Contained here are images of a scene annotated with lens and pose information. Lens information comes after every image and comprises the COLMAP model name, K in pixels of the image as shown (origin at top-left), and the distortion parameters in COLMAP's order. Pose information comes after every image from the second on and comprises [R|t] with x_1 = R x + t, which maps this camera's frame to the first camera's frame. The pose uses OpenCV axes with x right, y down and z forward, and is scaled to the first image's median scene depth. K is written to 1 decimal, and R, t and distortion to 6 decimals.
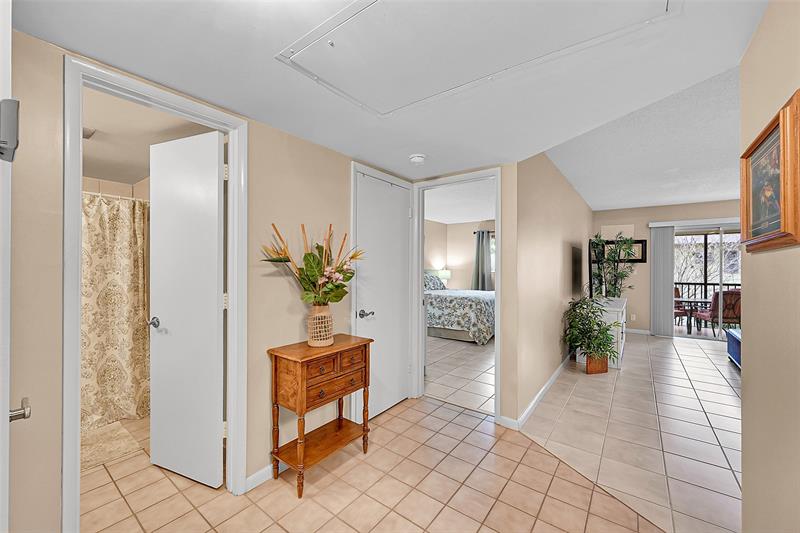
lens RADIAL K [[316.8, 0, 397.2], [0, 316.8, 266.9], [0, 0, 1]] dist [0.001580, 0.000190]
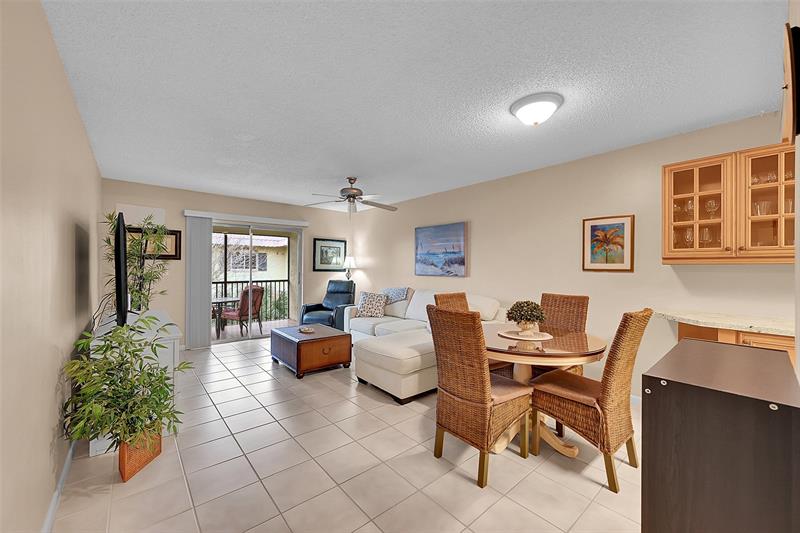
lens RADIAL K [[316.8, 0, 400.5], [0, 316.8, 265.9], [0, 0, 1]] dist [0.001580, 0.000190]
pose [[0.213001, -0.000523, 0.977052, 0.150250], [-0.001986, 0.999998, 0.000969, -0.000262], [-0.977050, -0.002147, 0.212999, 0.343526]]
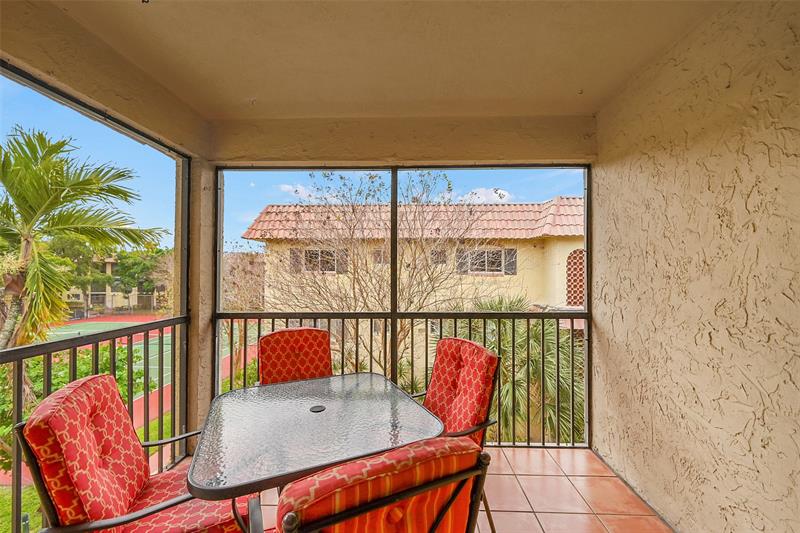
lens RADIAL K [[329.7, 0, 396.8], [0, 329.7, 265.5], [0, 0, 1]] dist [-0.001245, 0.000331]
pose [[0.821842, 0.002244, 0.569711, 1.100323], [0.000331, 0.999990, -0.004416, 0.004463], [-0.569715, 0.003818, 0.821833, 1.008426]]
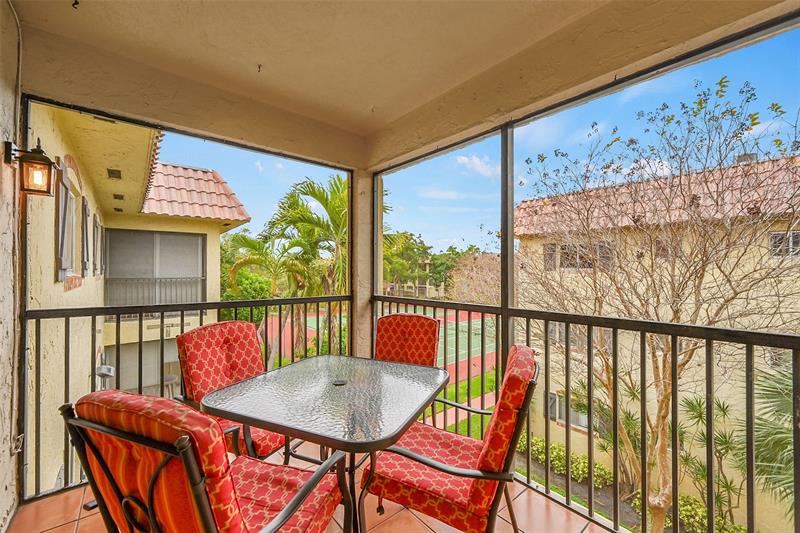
lens RADIAL K [[329.7, 0, 399.2], [0, 329.7, 266.8], [0, 0, 1]] dist [-0.001245, 0.000331]
pose [[0.971274, -0.005528, -0.237899, 1.351992], [0.004784, 0.999982, -0.003706, 0.024878], [0.237915, 0.002462, 0.971283, 1.003648]]
